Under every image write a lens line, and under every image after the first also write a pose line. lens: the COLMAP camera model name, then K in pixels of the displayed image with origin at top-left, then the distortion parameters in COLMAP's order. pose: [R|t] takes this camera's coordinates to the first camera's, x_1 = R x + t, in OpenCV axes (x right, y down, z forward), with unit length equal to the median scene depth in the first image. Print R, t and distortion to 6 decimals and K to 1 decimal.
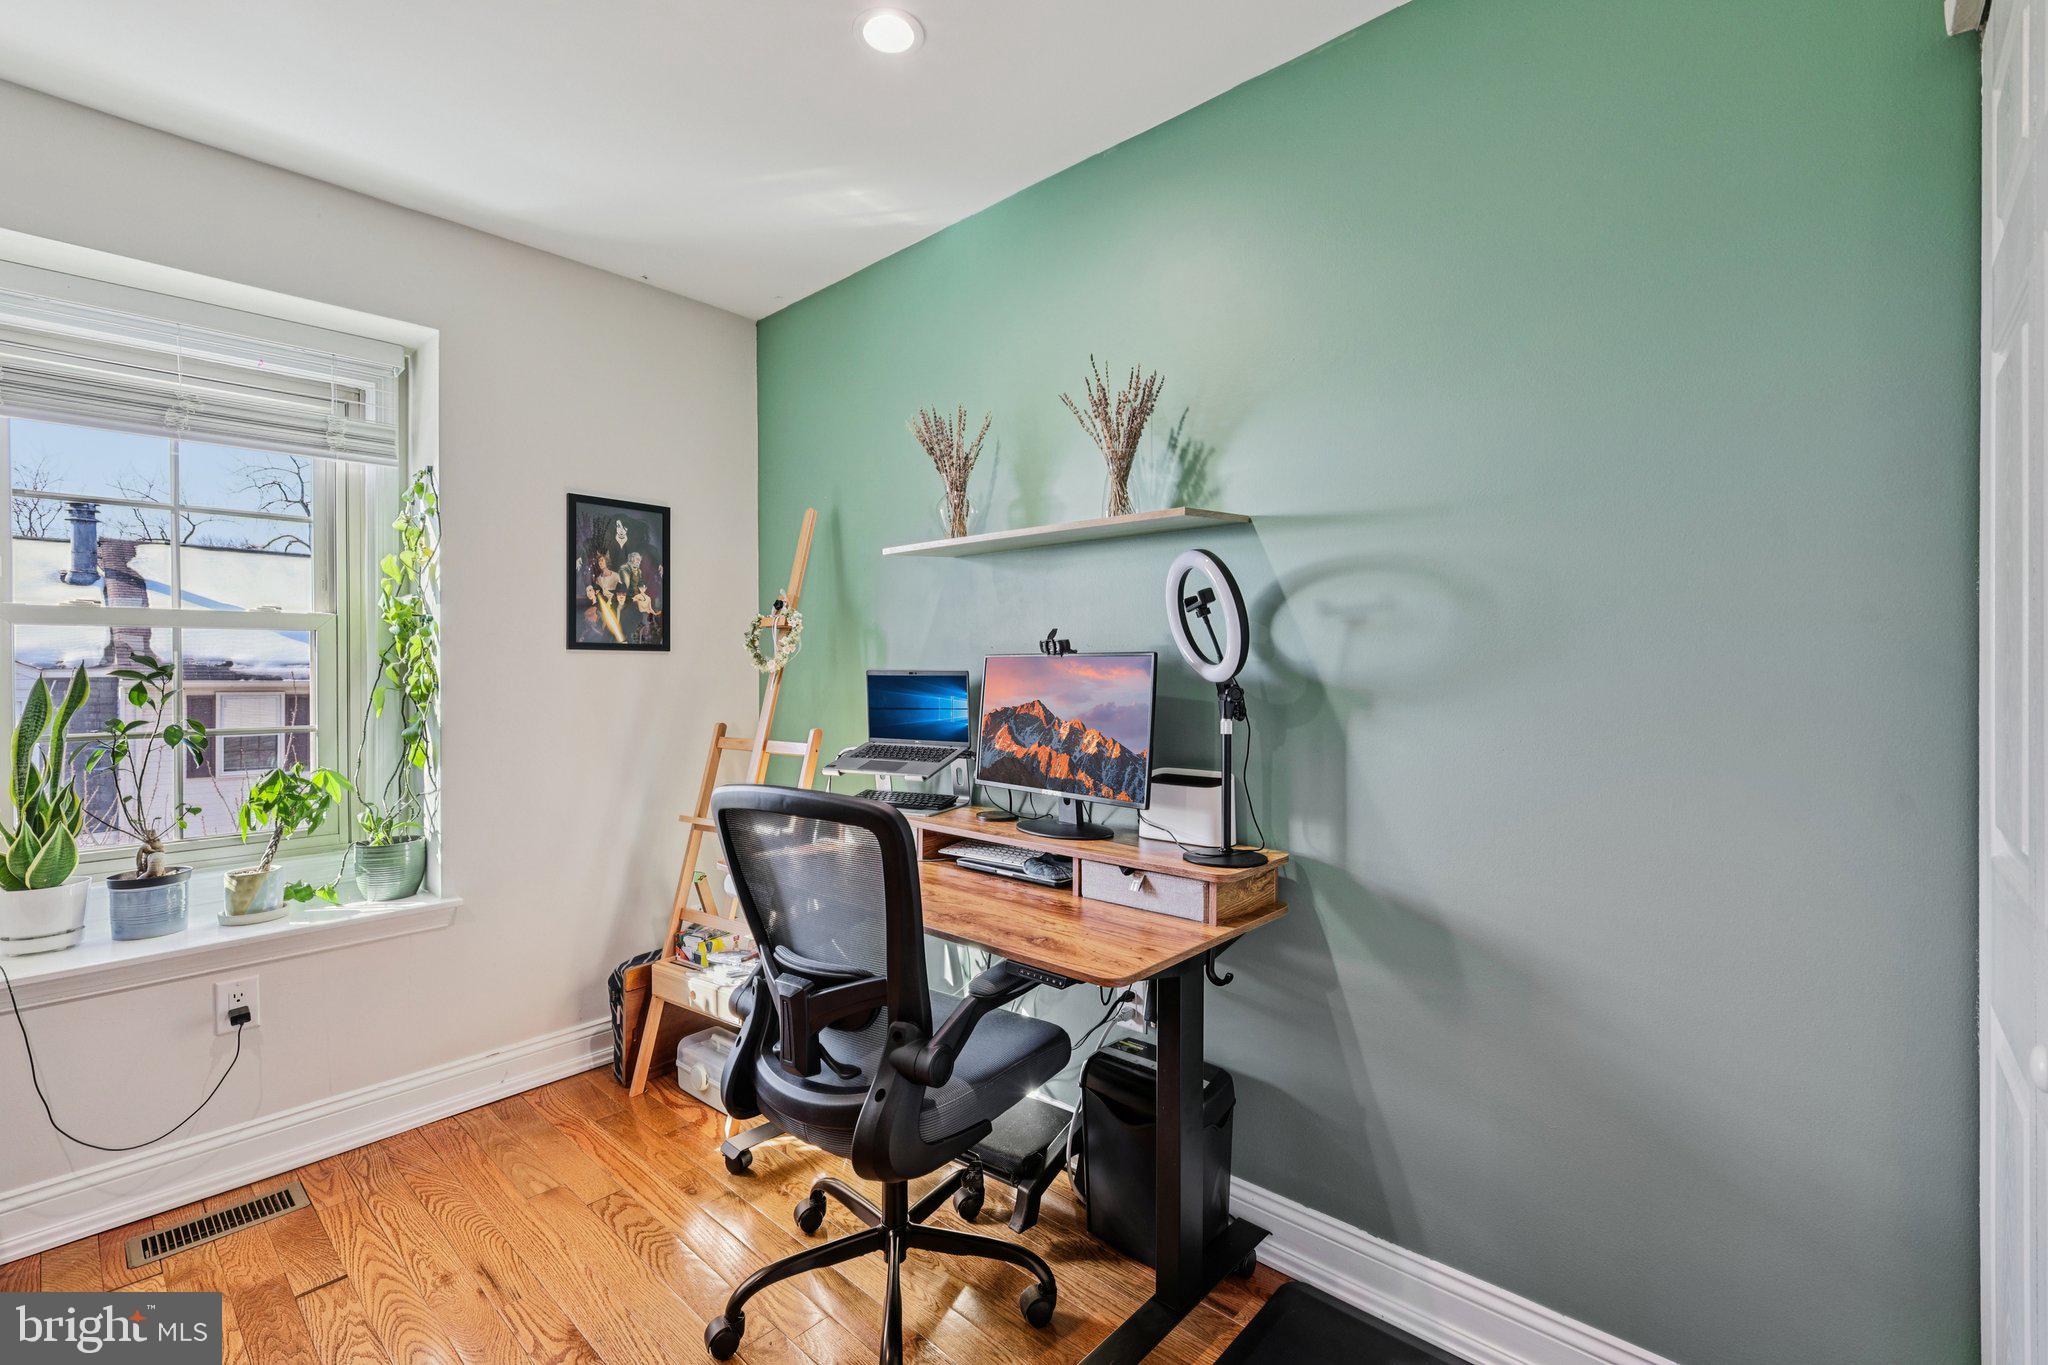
lens RADIAL K [[888.3, 0, 1026.9], [0, 888.3, 679.5], [0, 0, 1]] dist [0.004757, 0.000038]
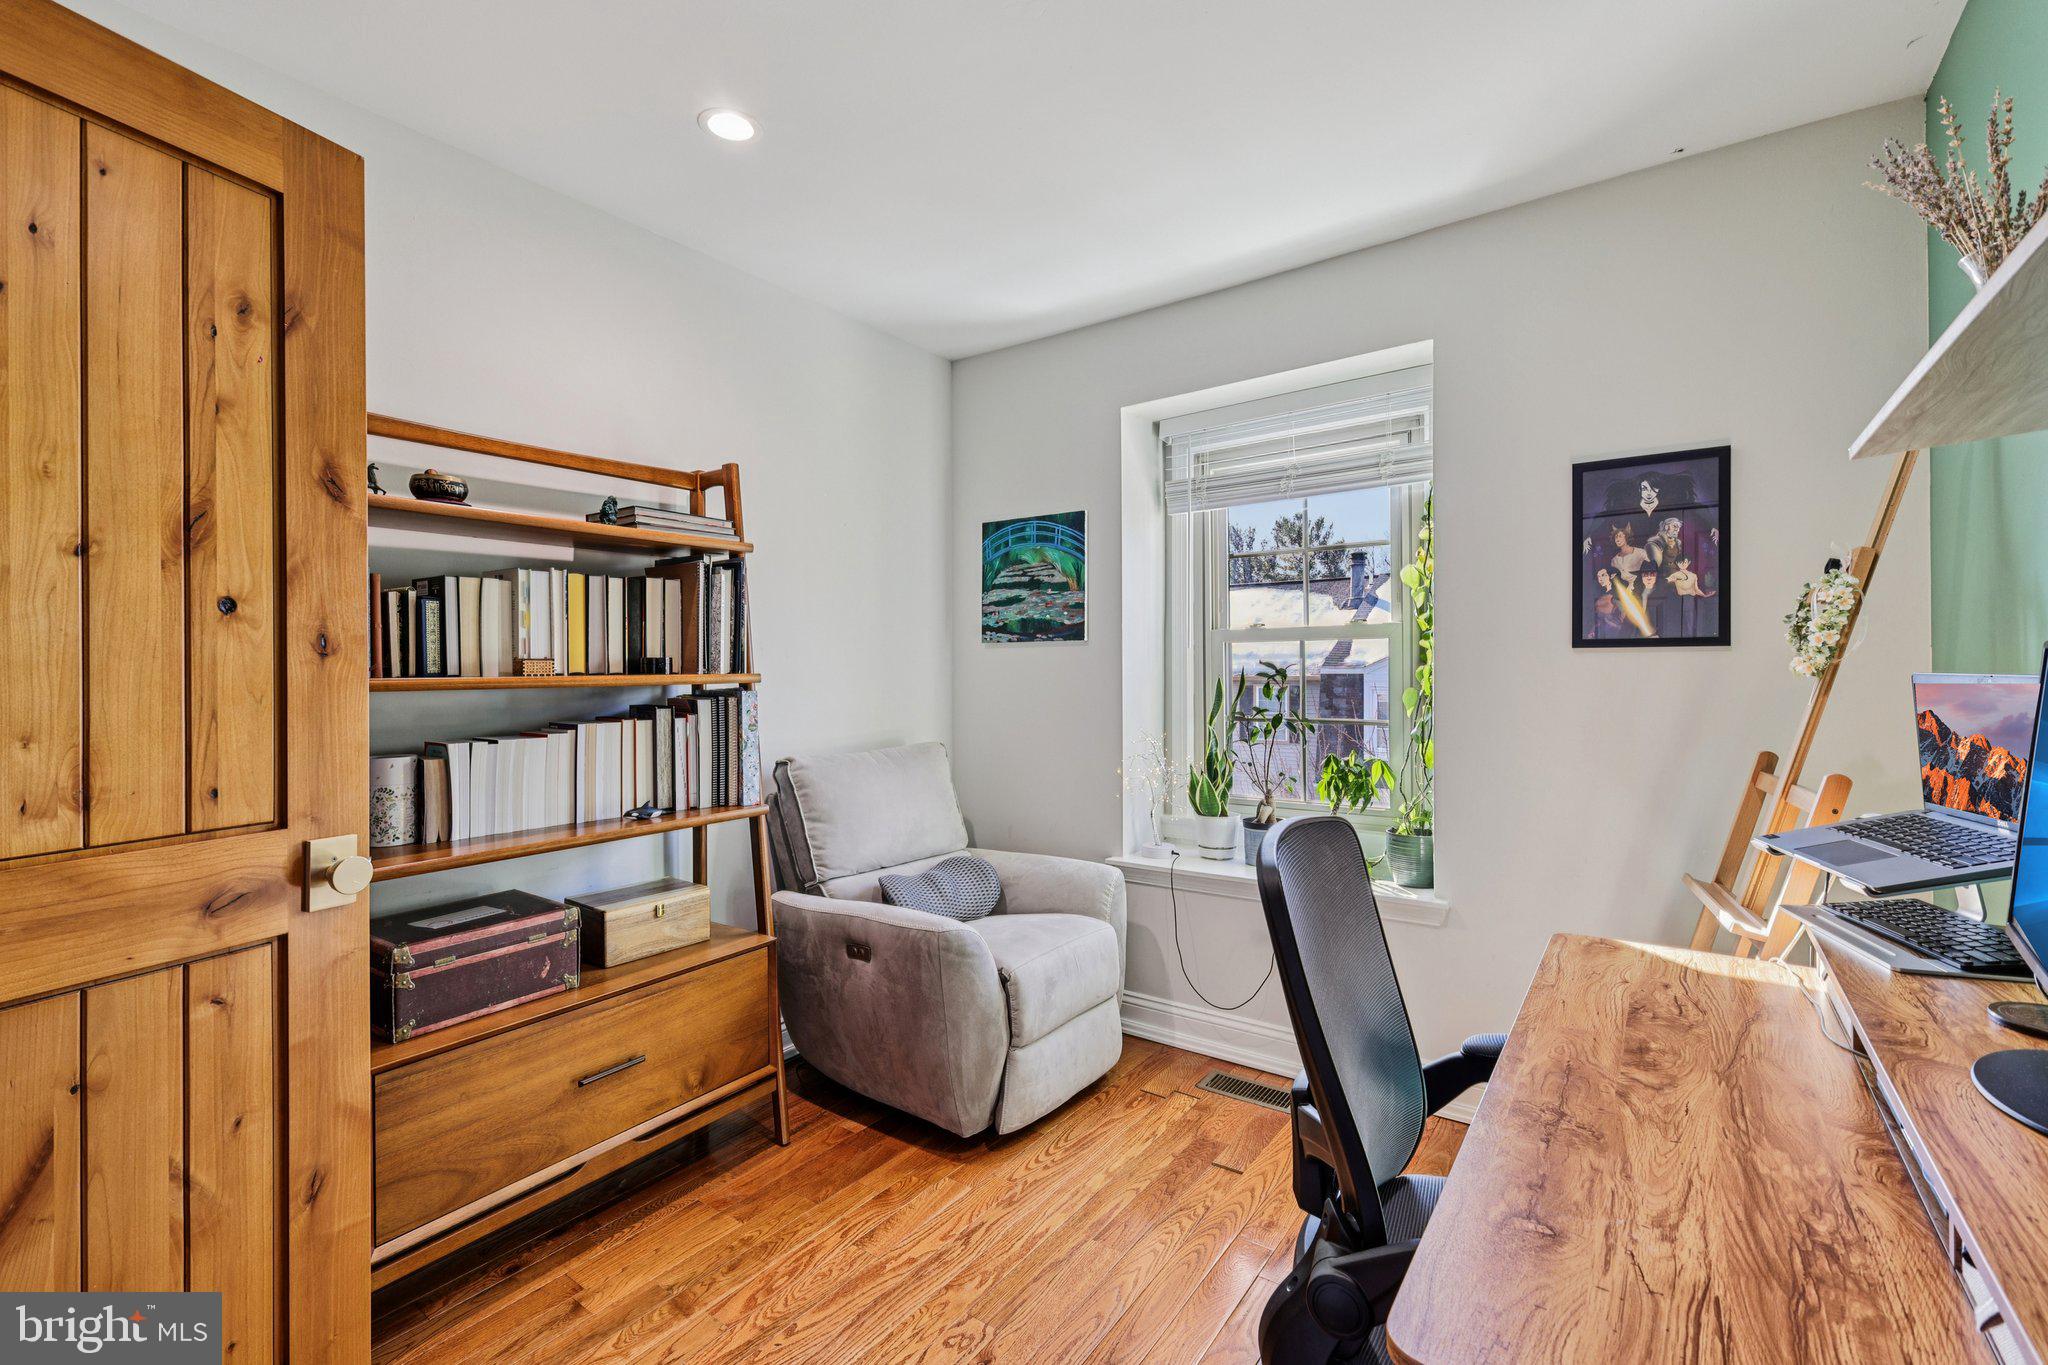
lens RADIAL K [[888.3, 0, 1026.9], [0, 888.3, 679.5], [0, 0, 1]] dist [0.004757, 0.000038]
pose [[0.111080, 0.007456, -0.993783, 0.265331], [-0.009722, 0.999932, 0.006416, -0.004030], [0.993764, 0.008949, 0.111145, 0.378049]]
